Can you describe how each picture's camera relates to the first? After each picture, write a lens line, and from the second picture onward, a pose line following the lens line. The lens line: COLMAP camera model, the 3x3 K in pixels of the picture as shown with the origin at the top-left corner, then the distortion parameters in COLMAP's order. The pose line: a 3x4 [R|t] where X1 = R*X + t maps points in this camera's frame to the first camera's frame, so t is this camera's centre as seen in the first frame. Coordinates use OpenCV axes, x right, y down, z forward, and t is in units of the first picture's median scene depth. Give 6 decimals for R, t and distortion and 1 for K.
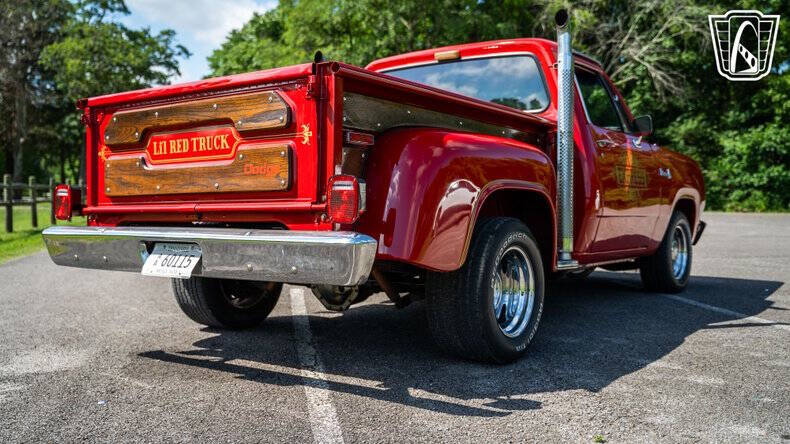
lens RADIAL K [[764.2, 0, 395.0], [0, 764.2, 222.0], [0, 0, 1]] dist [-0.000058, 0.008725]
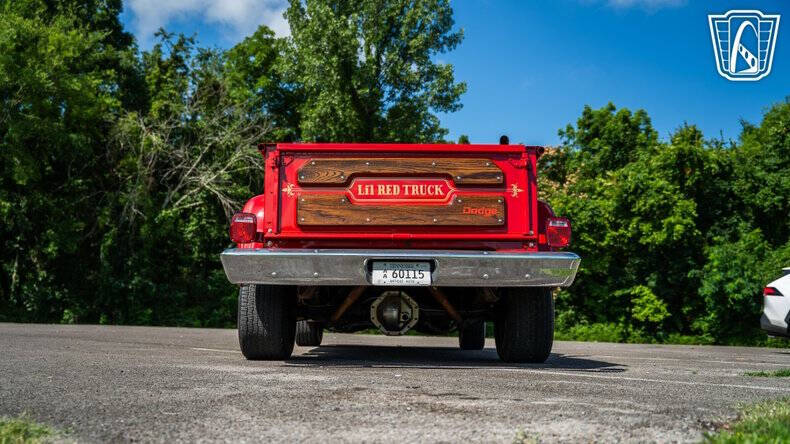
lens RADIAL K [[760.2, 0, 419.7], [0, 760.2, 238.4], [0, 0, 1]] dist [-0.008451, 0.005168]
pose [[0.796977, 0.088364, 0.597512, -1.013856], [-0.000745, 0.989384, -0.145323, 0.173886], [-0.604010, 0.115373, 0.788582, -0.057898]]
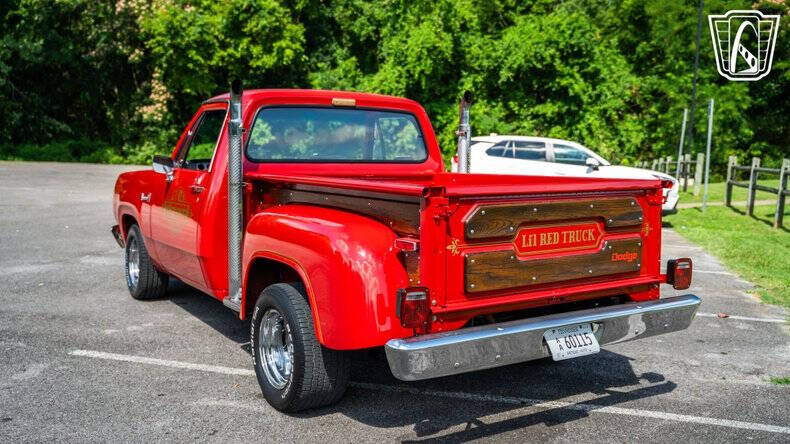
lens RADIAL K [[764.2, 0, 395.0], [0, 764.2, 222.0], [0, 0, 1]] dist [-0.000058, 0.008725]
pose [[0.364098, -0.088845, 0.927113, -1.378234], [-0.004778, 0.995248, 0.097250, -0.228655], [-0.931348, -0.039838, 0.361944, 0.807259]]
